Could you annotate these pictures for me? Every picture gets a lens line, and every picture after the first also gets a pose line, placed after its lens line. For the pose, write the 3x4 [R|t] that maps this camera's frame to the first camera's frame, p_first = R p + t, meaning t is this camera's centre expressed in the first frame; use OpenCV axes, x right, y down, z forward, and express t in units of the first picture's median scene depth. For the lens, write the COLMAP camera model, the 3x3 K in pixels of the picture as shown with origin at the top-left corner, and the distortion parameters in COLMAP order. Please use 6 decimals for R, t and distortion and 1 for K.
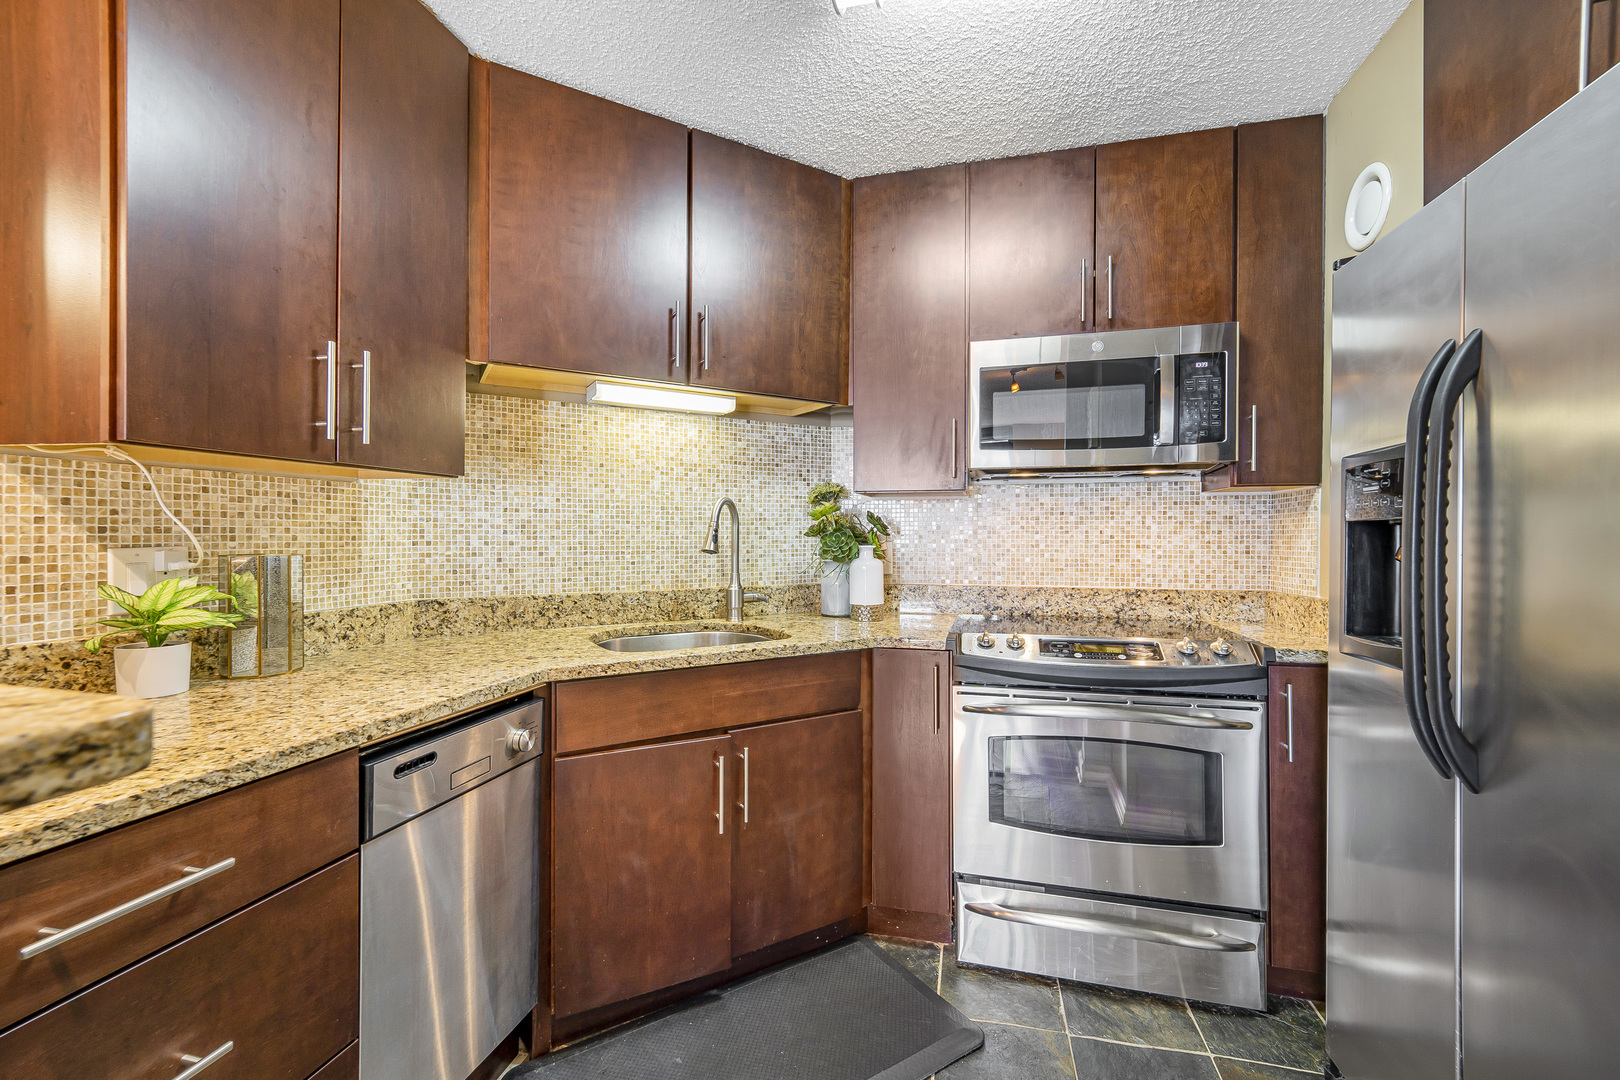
lens RADIAL K [[658.1, 0, 801.9], [0, 658.1, 540.2], [0, 0, 1]] dist [0.000159, 0.004133]
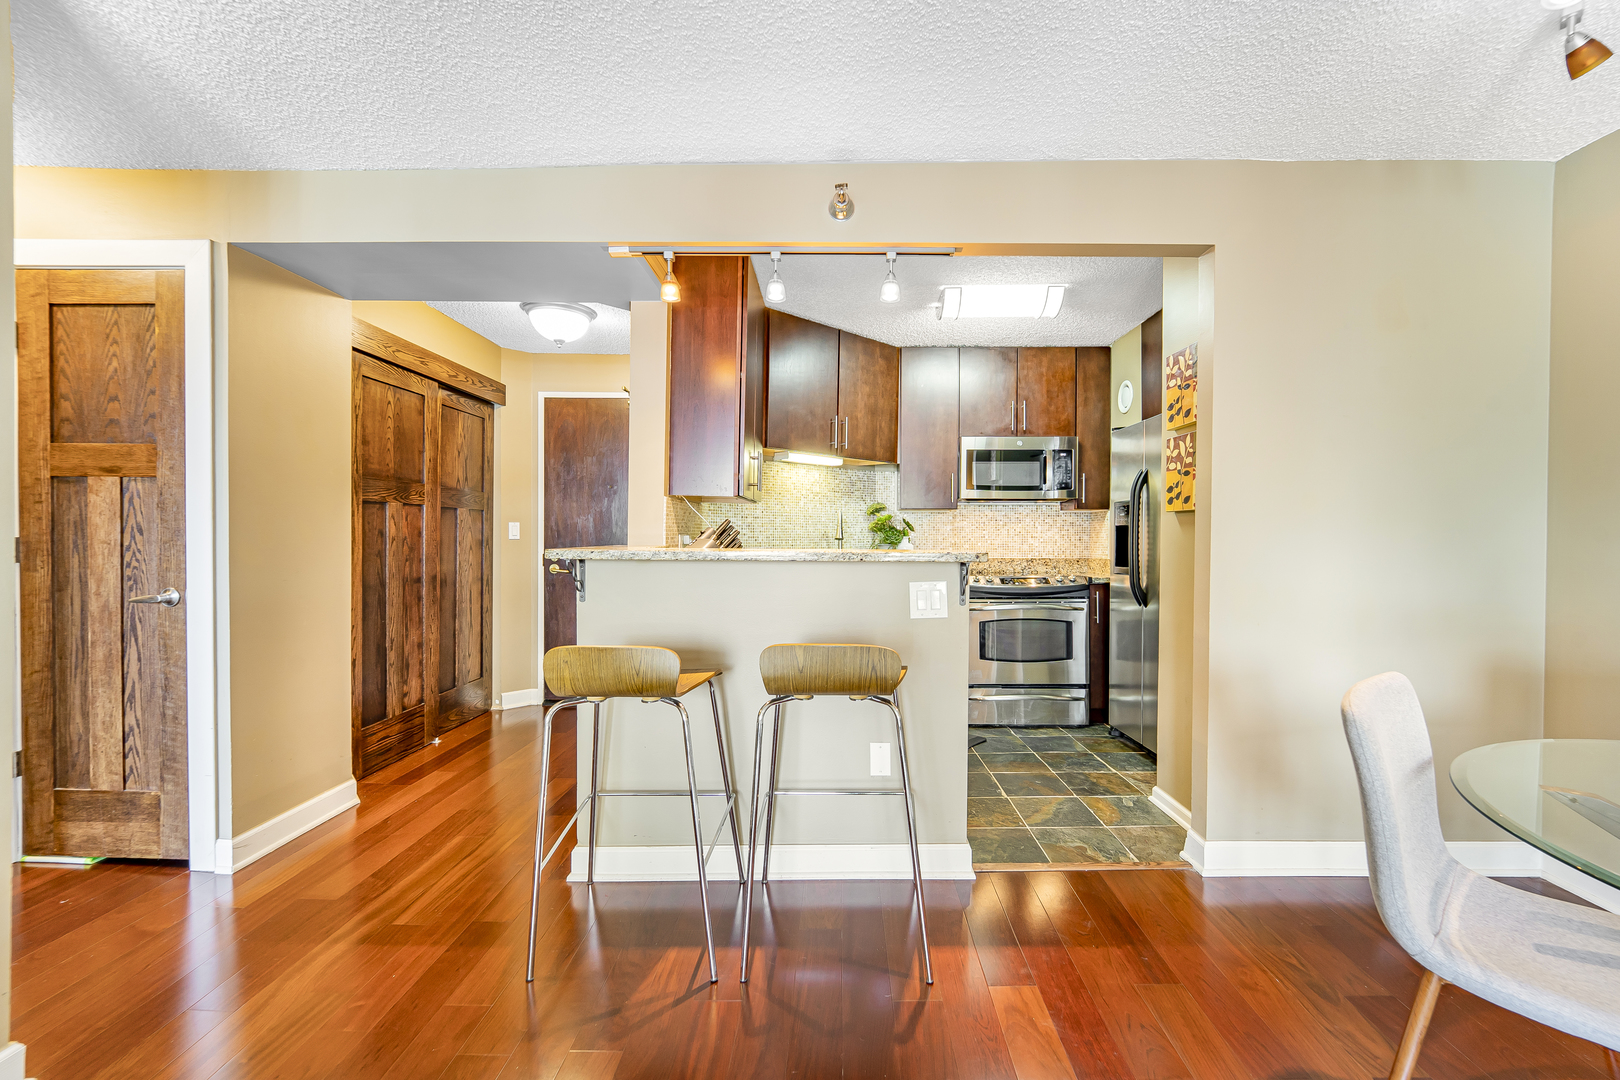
lens RADIAL K [[658.1, 0, 820.2], [0, 658.1, 541.2], [0, 0, 1]] dist [0.000159, 0.004133]
pose [[0.971876, -0.001082, 0.235489, -0.695971], [-0.000068, 0.999988, 0.004875, 0.014461], [-0.235492, -0.004754, 0.971865, -0.944135]]
